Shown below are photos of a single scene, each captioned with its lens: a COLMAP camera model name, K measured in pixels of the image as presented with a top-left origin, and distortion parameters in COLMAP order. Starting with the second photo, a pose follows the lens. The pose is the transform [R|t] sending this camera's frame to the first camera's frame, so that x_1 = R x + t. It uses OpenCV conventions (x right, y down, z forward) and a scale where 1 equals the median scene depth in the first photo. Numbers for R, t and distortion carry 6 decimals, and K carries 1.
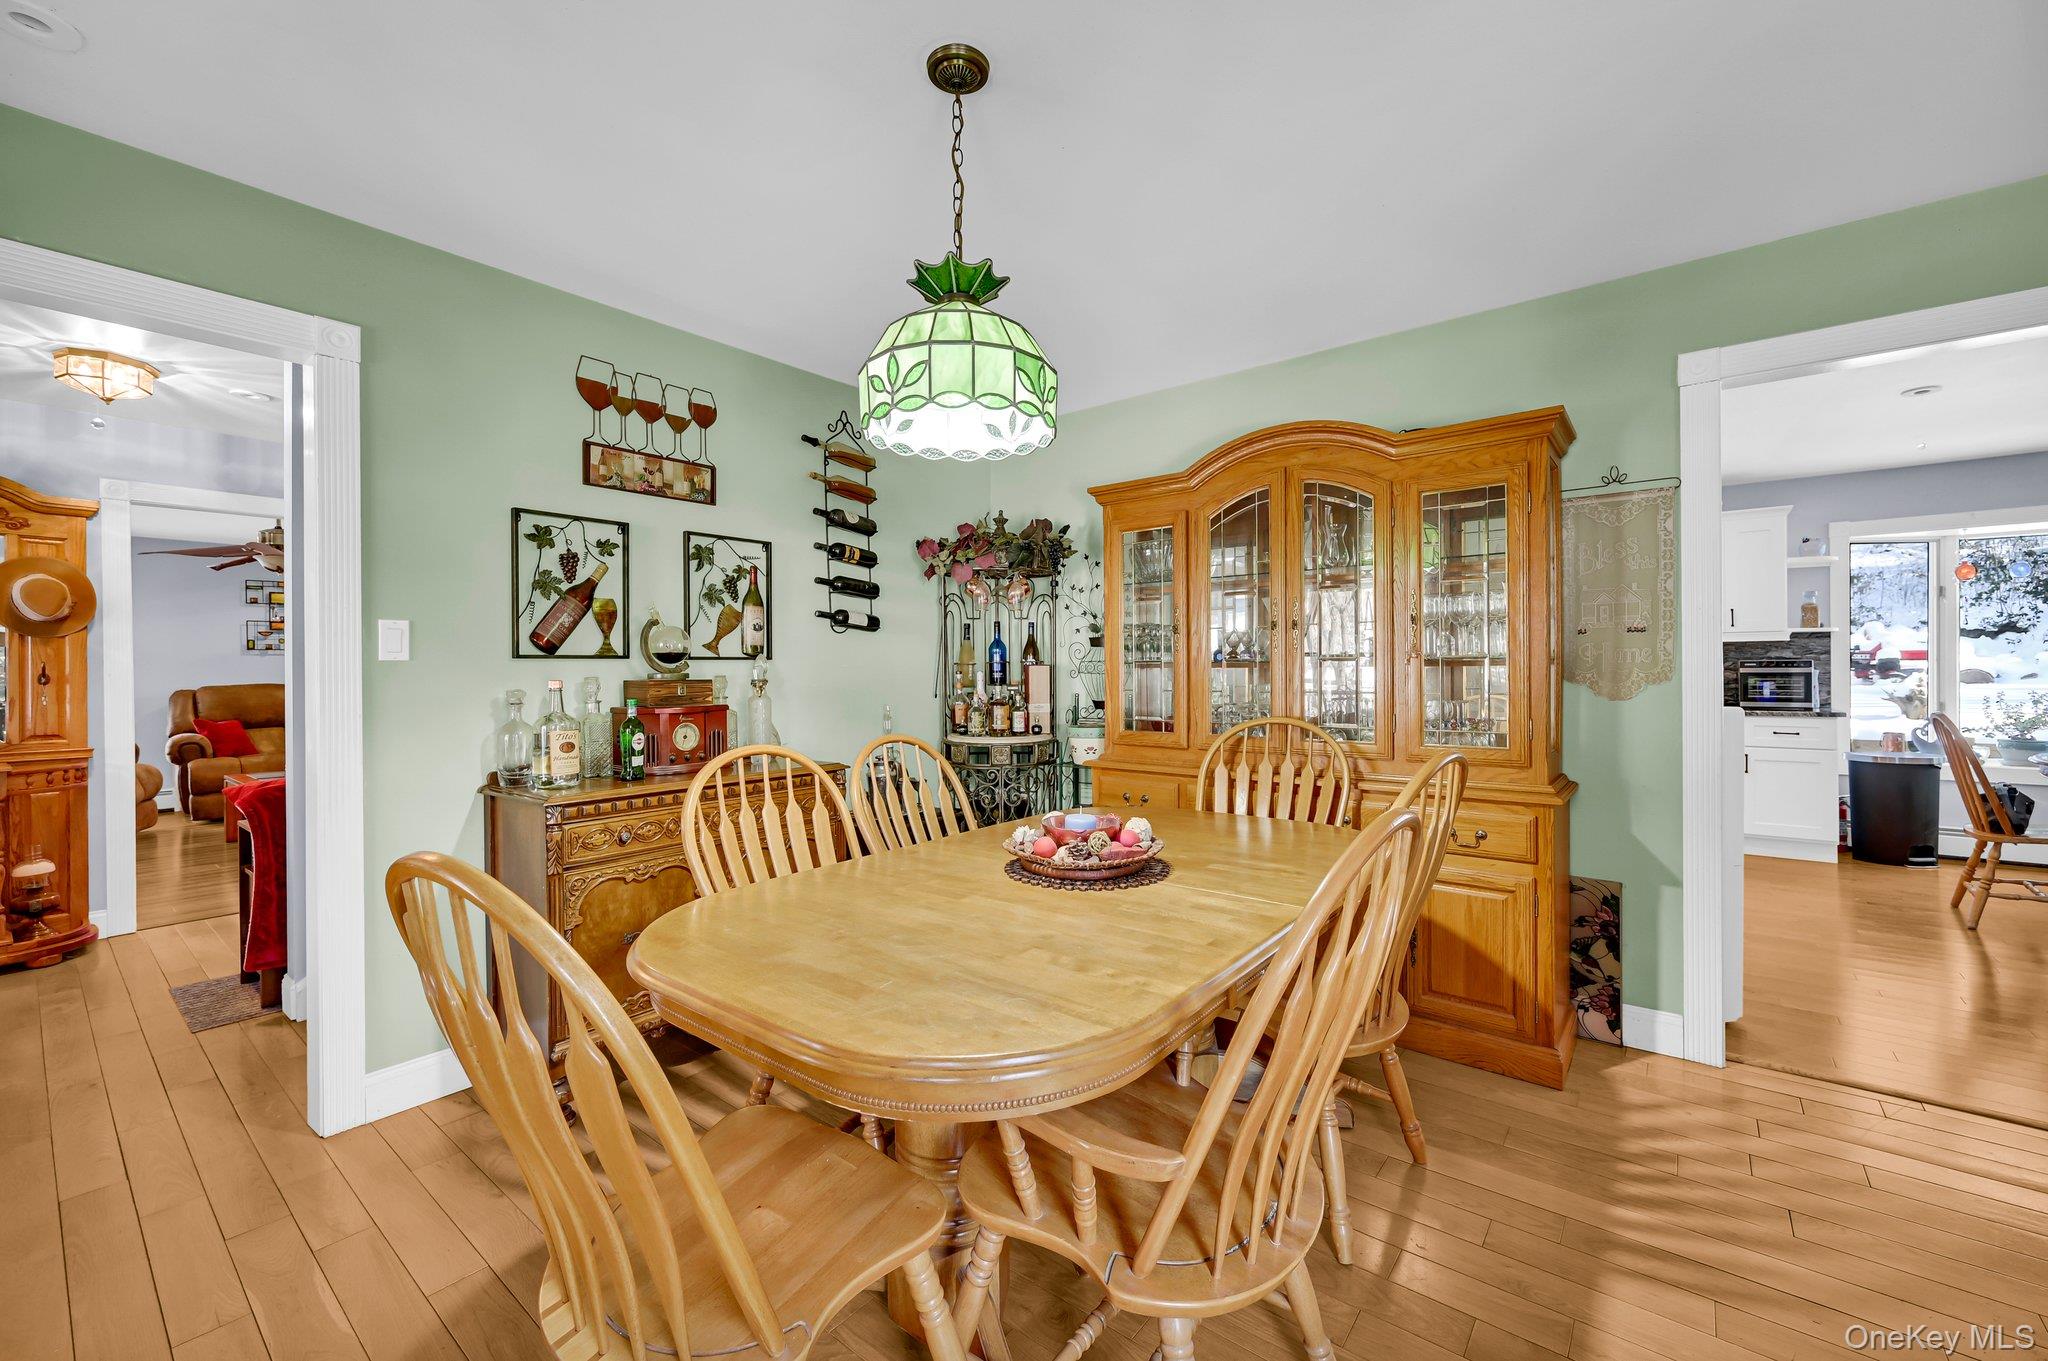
lens RADIAL K [[825.4, 0, 1020.8], [0, 825.4, 681.0], [0, 0, 1]] dist [-0.000632, 0.000022]
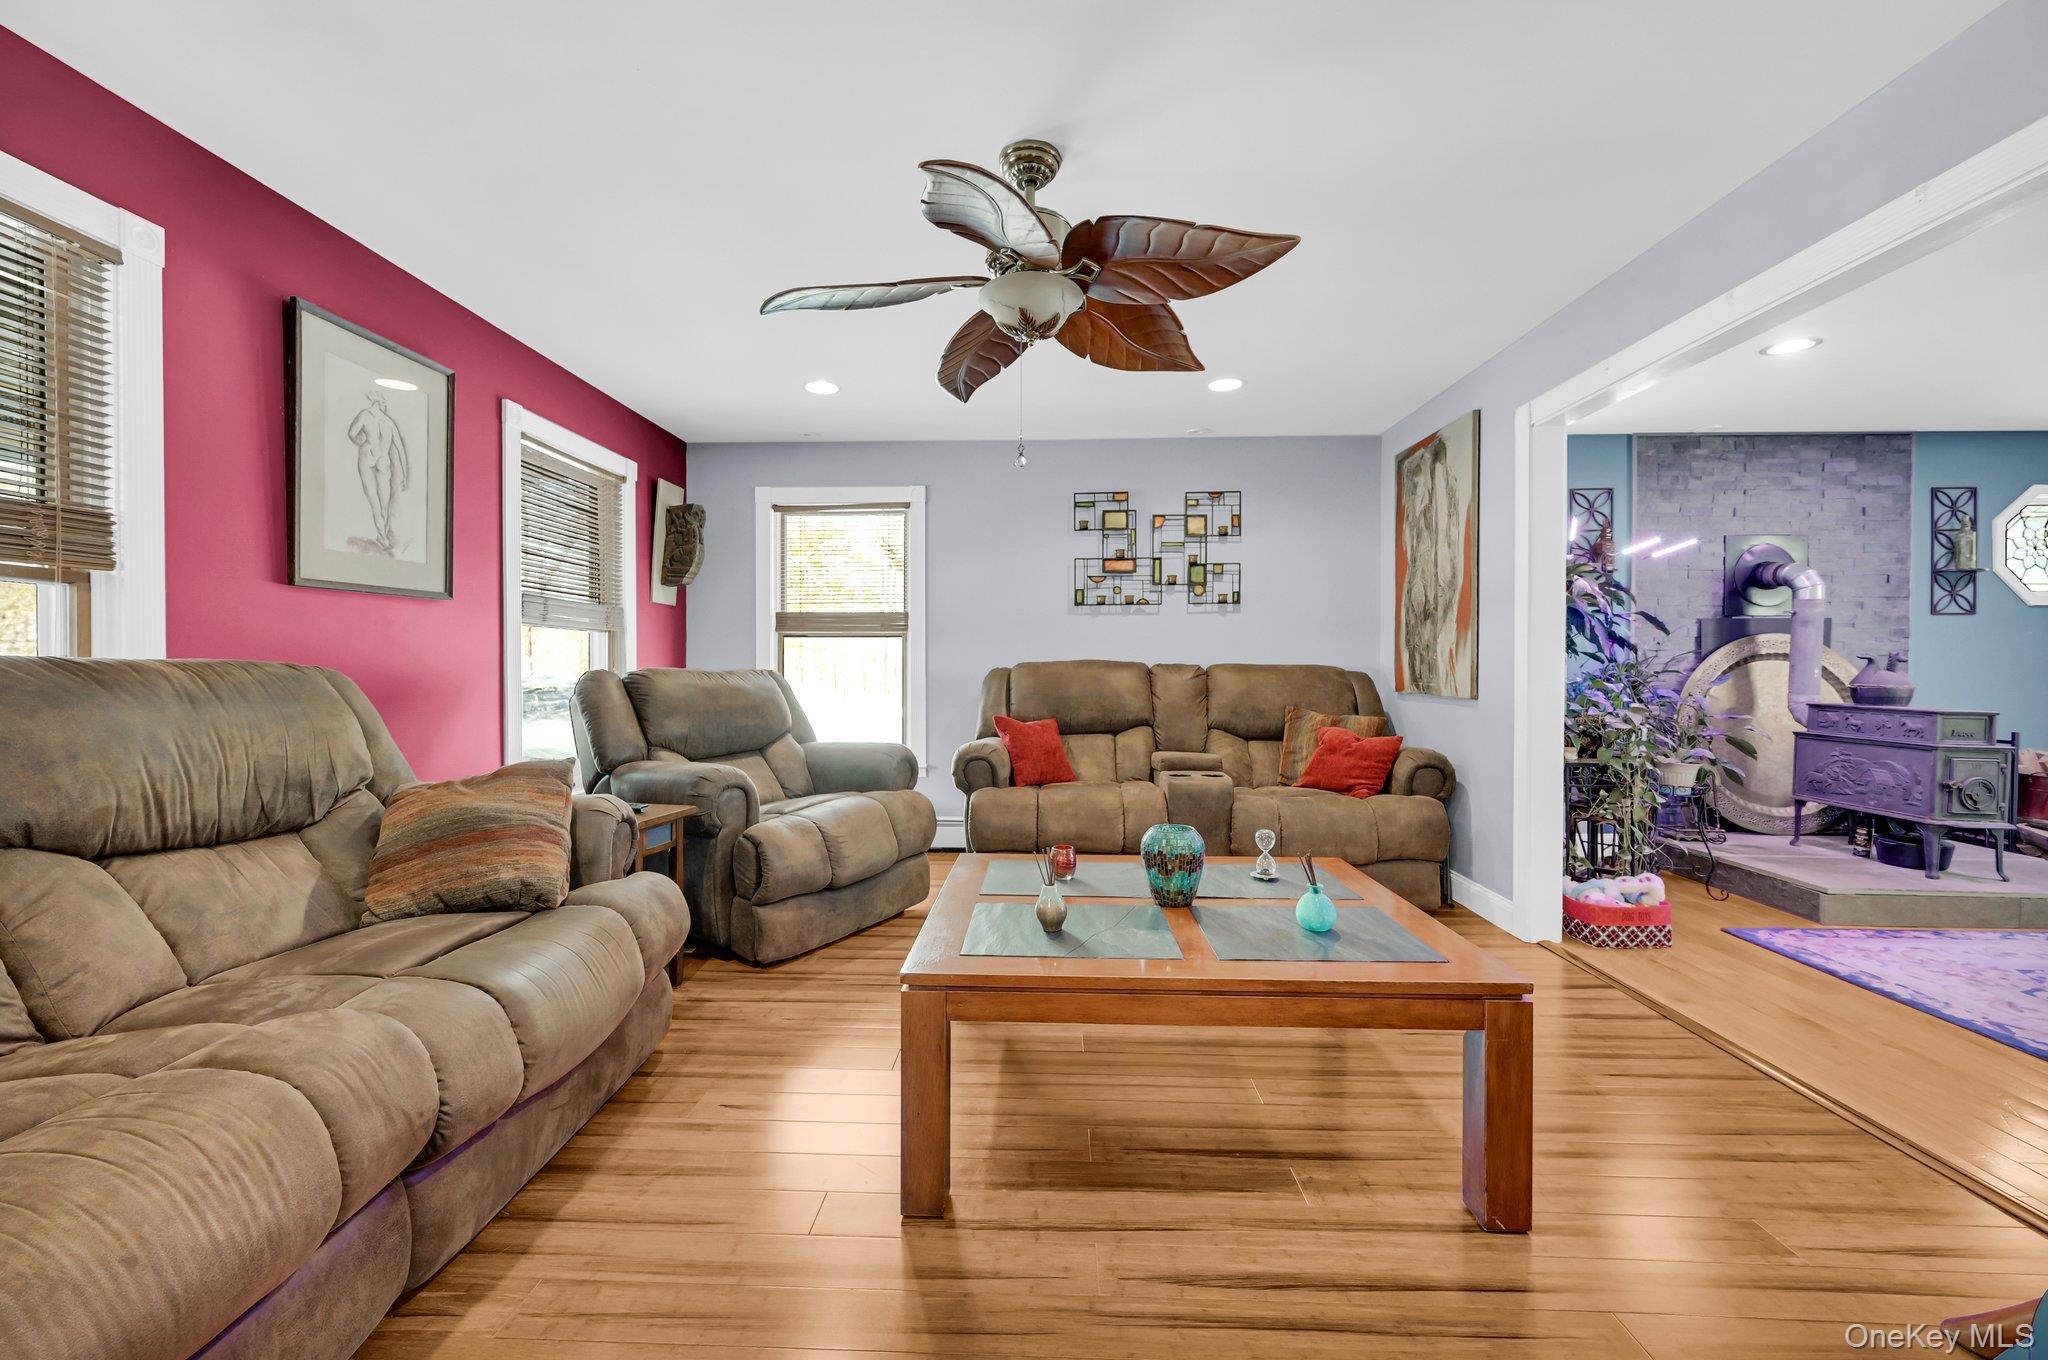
lens RADIAL K [[816.0, 0, 1021.1], [0, 816.0, 678.8], [0, 0, 1]] dist [-0.000415, 0.000114]
pose [[0.605819, 0.011494, -0.795520, -0.487185], [-0.009732, 0.999928, 0.007036, 0.013897], [0.795543, 0.003479, 0.605887, 0.613307]]
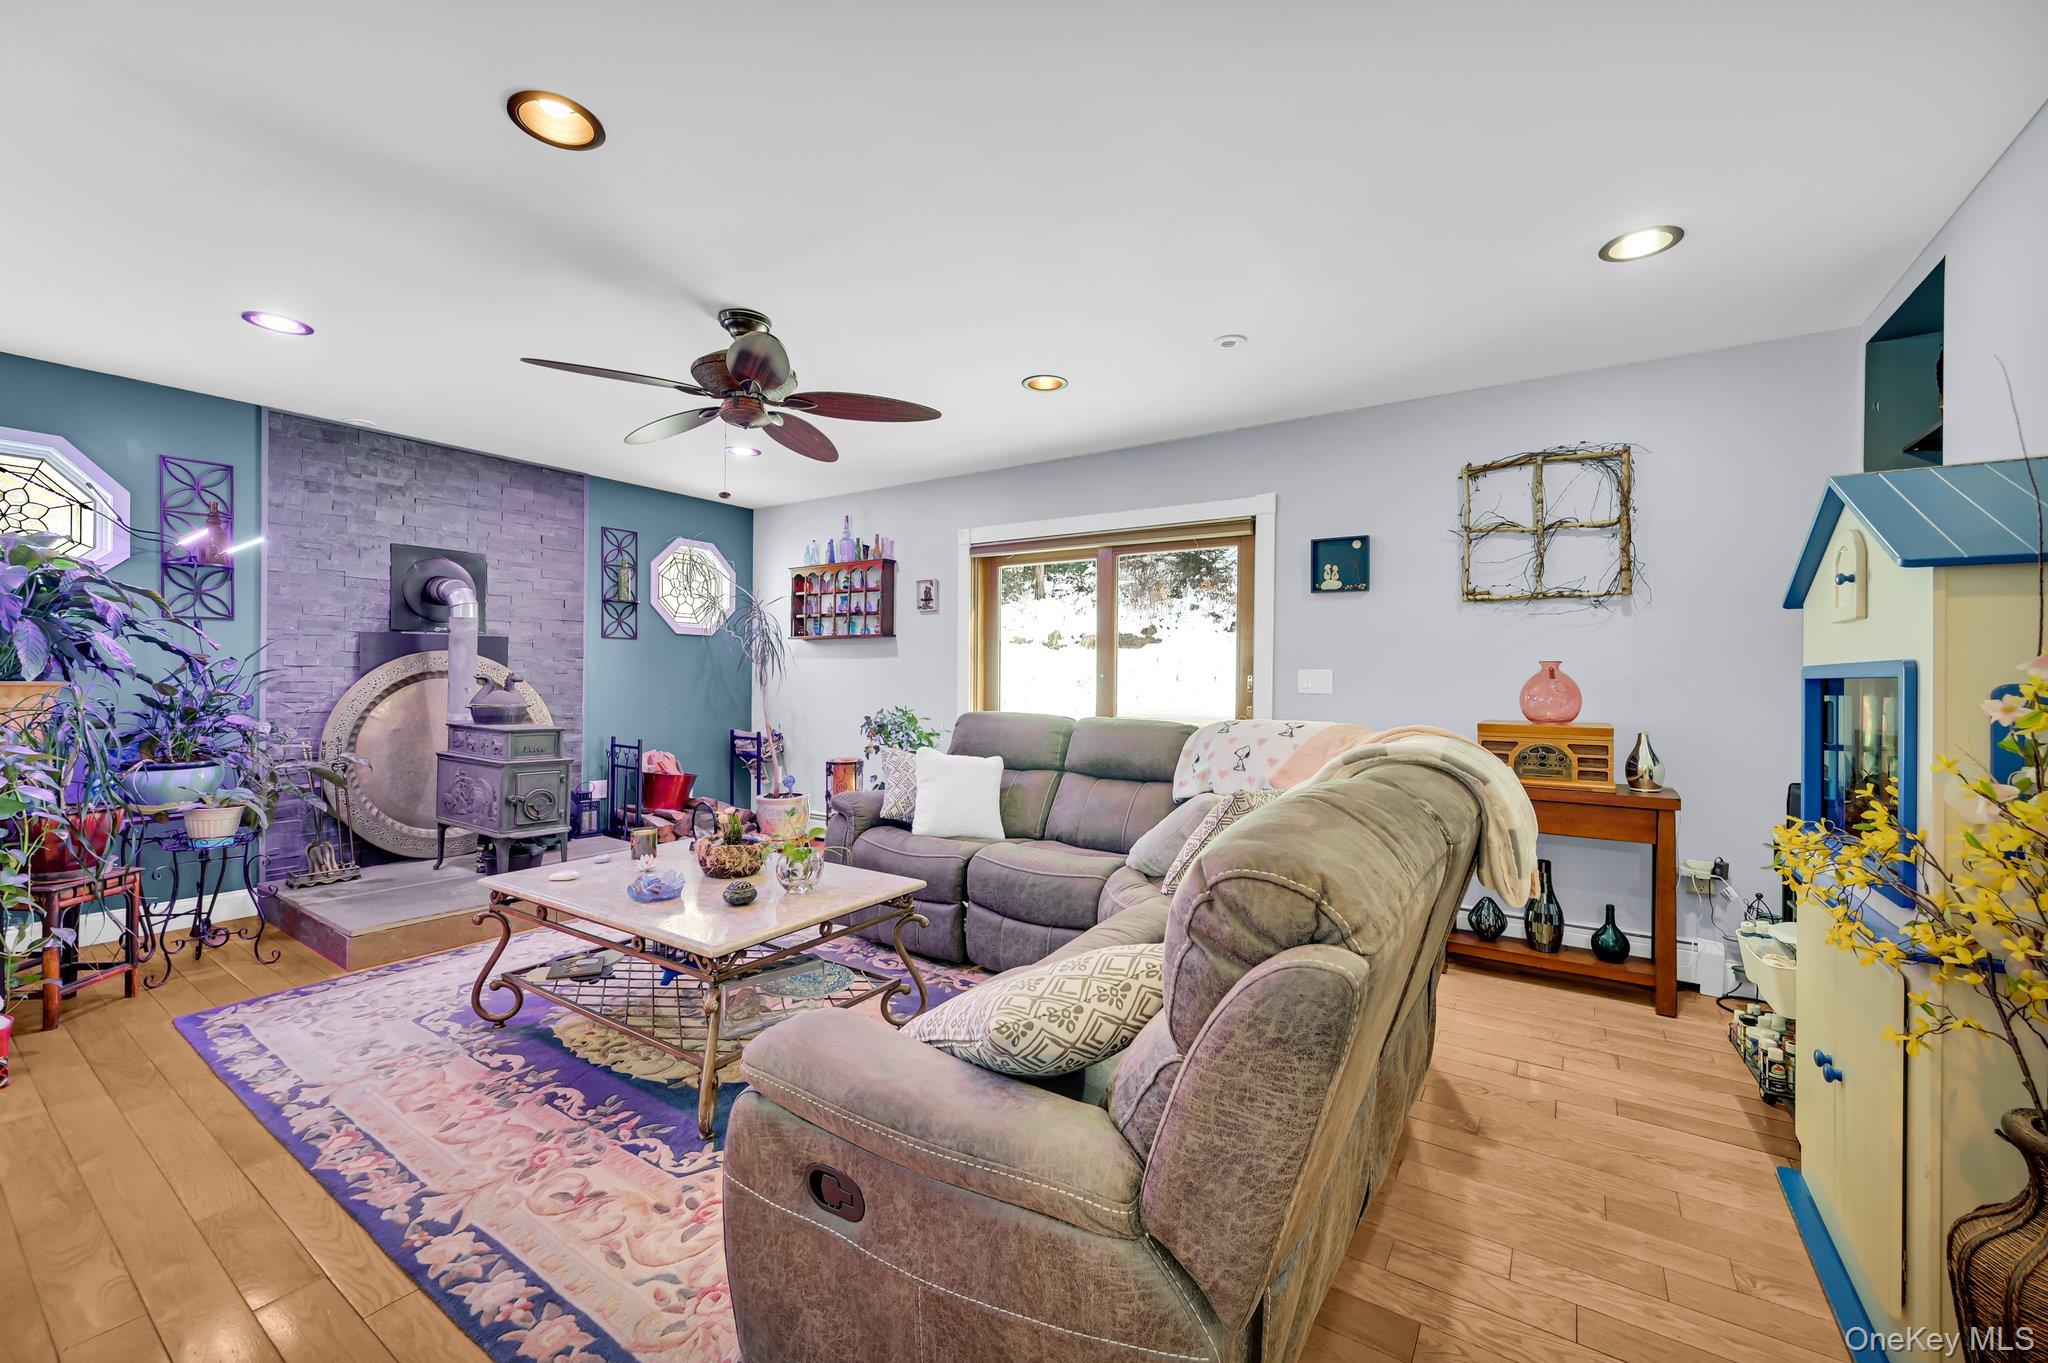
lens RADIAL K [[816.0, 0, 1021.1], [0, 816.0, 680.3], [0, 0, 1]] dist [-0.000415, 0.000114]
pose [[0.994856, 0.009121, 0.100884, -0.278931], [-0.008815, 0.999955, -0.003483, -0.000829], [-0.100911, 0.002576, 0.994892, 0.792195]]
